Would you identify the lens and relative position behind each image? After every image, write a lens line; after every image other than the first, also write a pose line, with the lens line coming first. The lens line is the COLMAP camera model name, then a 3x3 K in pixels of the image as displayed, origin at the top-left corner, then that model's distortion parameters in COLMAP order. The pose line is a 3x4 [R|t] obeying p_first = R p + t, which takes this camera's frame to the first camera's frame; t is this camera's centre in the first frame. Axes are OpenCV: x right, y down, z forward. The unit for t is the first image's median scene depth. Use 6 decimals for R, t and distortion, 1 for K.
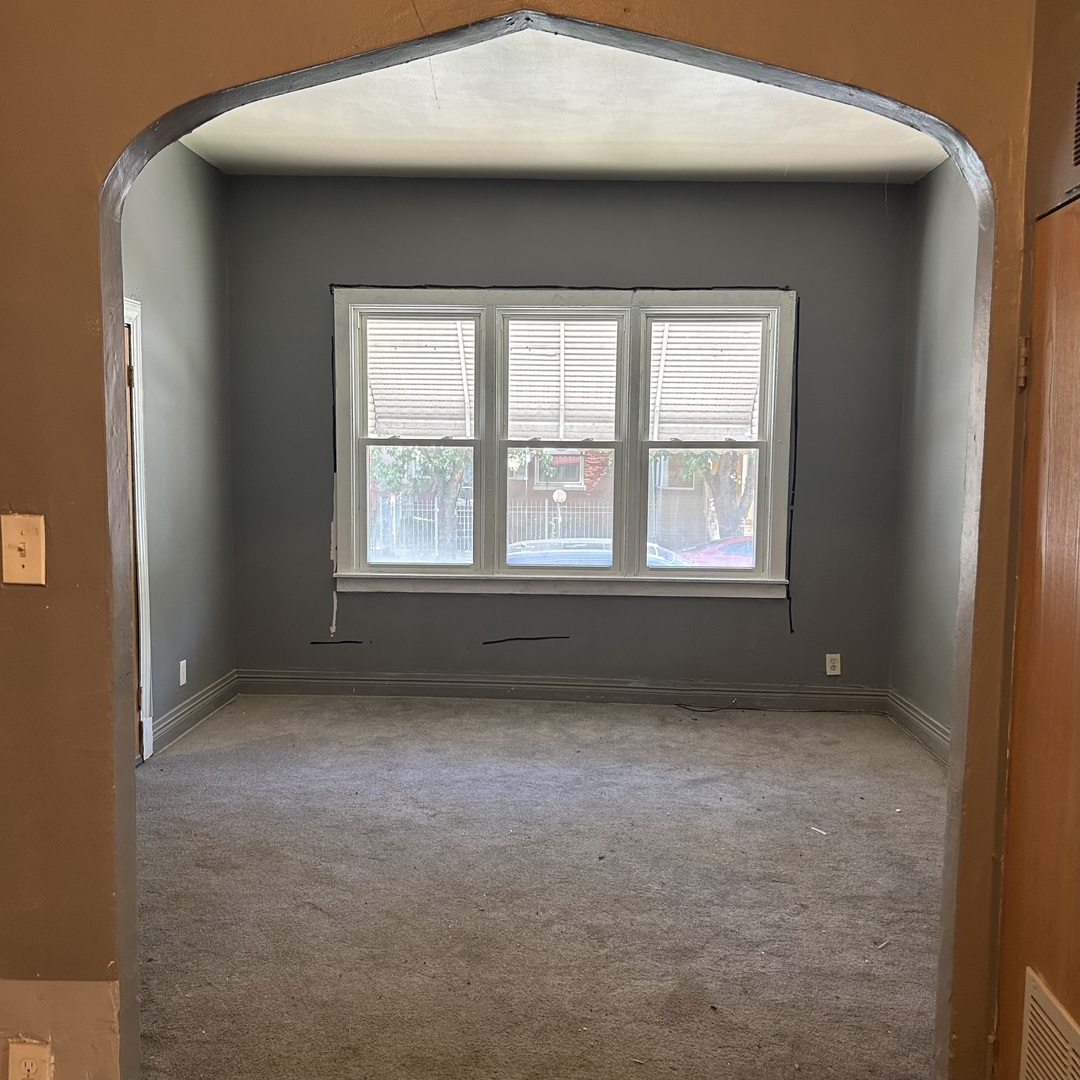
lens RADIAL K [[1110.1, 0, 535.7], [0, 1110.1, 550.0], [0, 0, 1]] dist [0.038501, 0.000000]
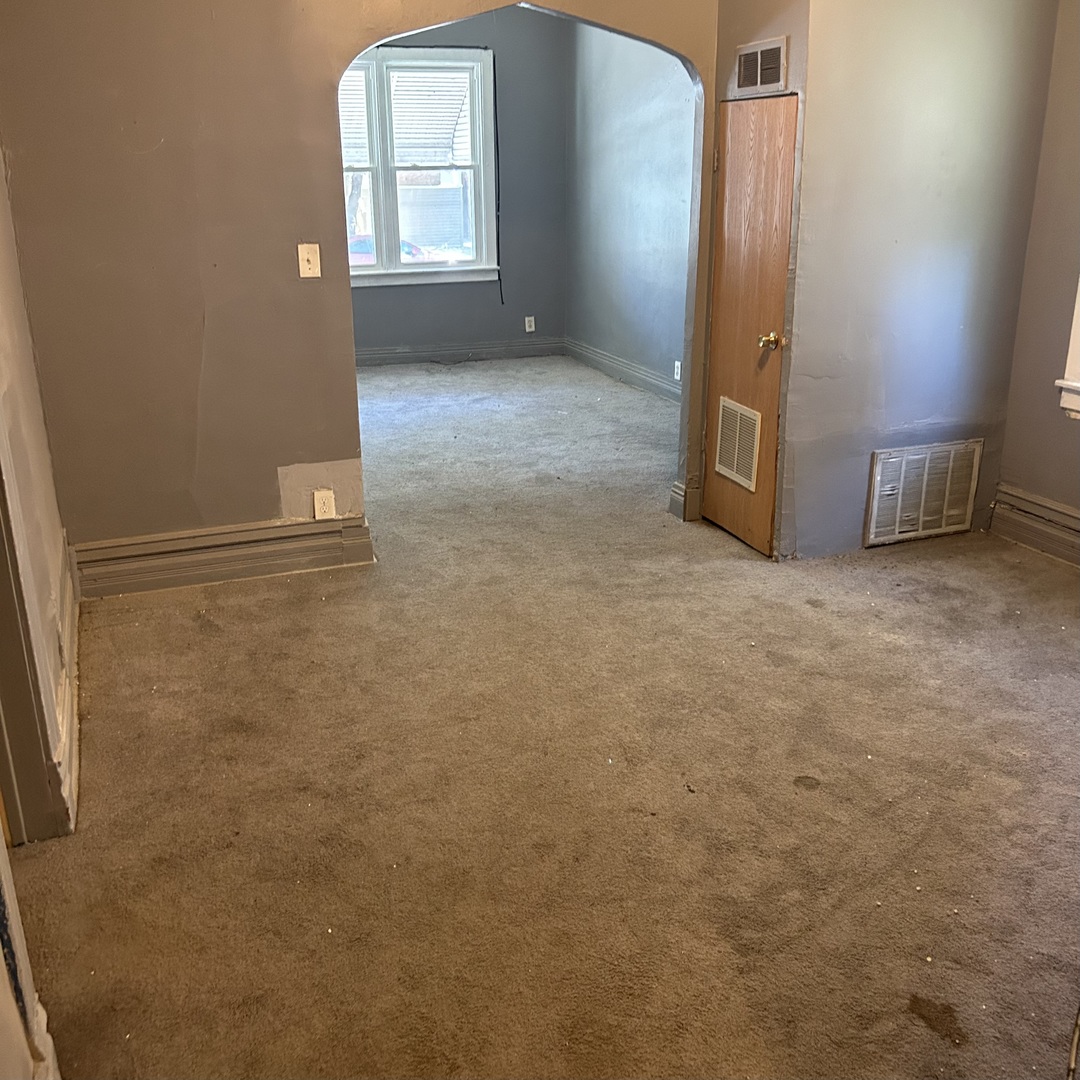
lens RADIAL K [[1110.1, 0, 546.3], [0, 1110.1, 539.0], [0, 0, 1]] dist [0.038501, 0.000000]
pose [[0.921291, -0.148463, 0.359418, -0.309311], [0.053241, 0.963707, 0.261601, -0.007379], [-0.385212, -0.221875, 0.895759, -0.423494]]
